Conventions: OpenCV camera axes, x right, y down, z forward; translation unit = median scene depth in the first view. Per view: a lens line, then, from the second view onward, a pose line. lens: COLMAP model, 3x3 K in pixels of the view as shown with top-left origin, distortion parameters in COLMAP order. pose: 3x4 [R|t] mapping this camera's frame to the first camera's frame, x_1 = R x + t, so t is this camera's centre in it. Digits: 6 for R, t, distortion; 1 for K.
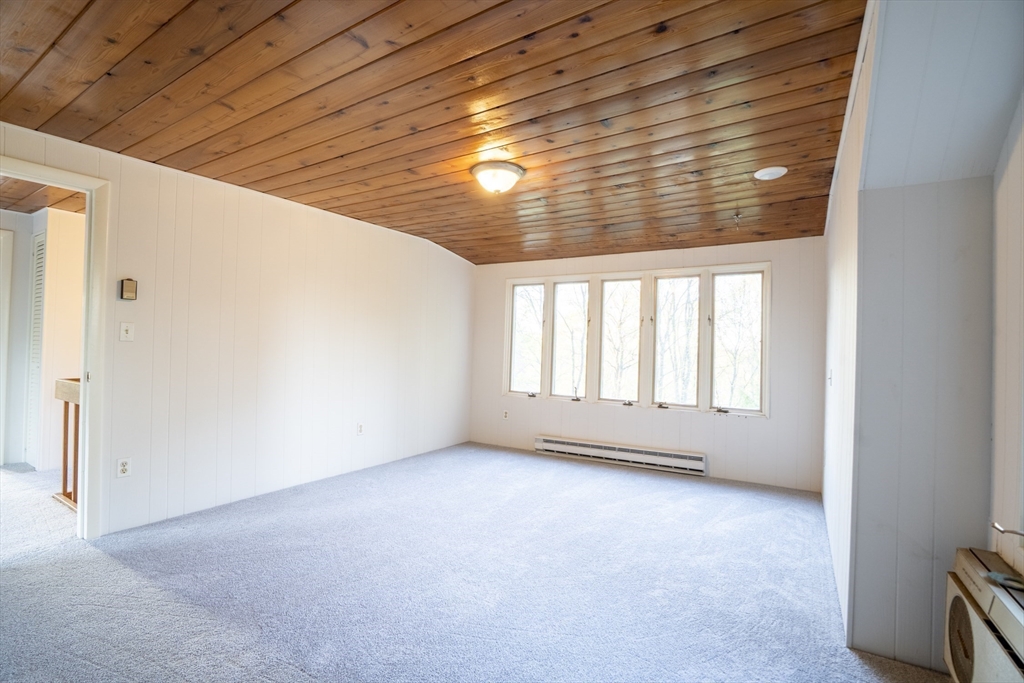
lens RADIAL K [[477.0, 0, 512.0], [0, 477.0, 341.5], [0, 0, 1]] dist [-0.034187, -0.000113]
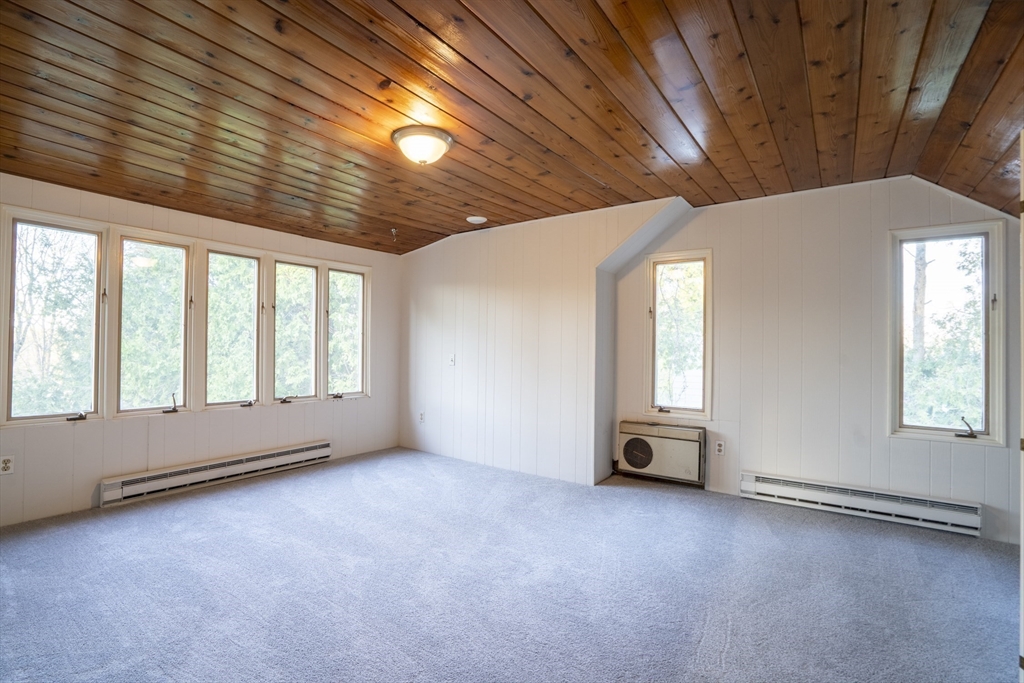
lens RADIAL K [[471.7, 0, 512.0], [0, 471.7, 341.5], [0, 0, 1]] dist [-0.055867, 0.021372]
pose [[0.066587, -0.008883, 0.997741, -0.583079], [-0.027689, 0.999559, 0.010747, -0.002692], [-0.997396, -0.028342, 0.066312, 0.518367]]
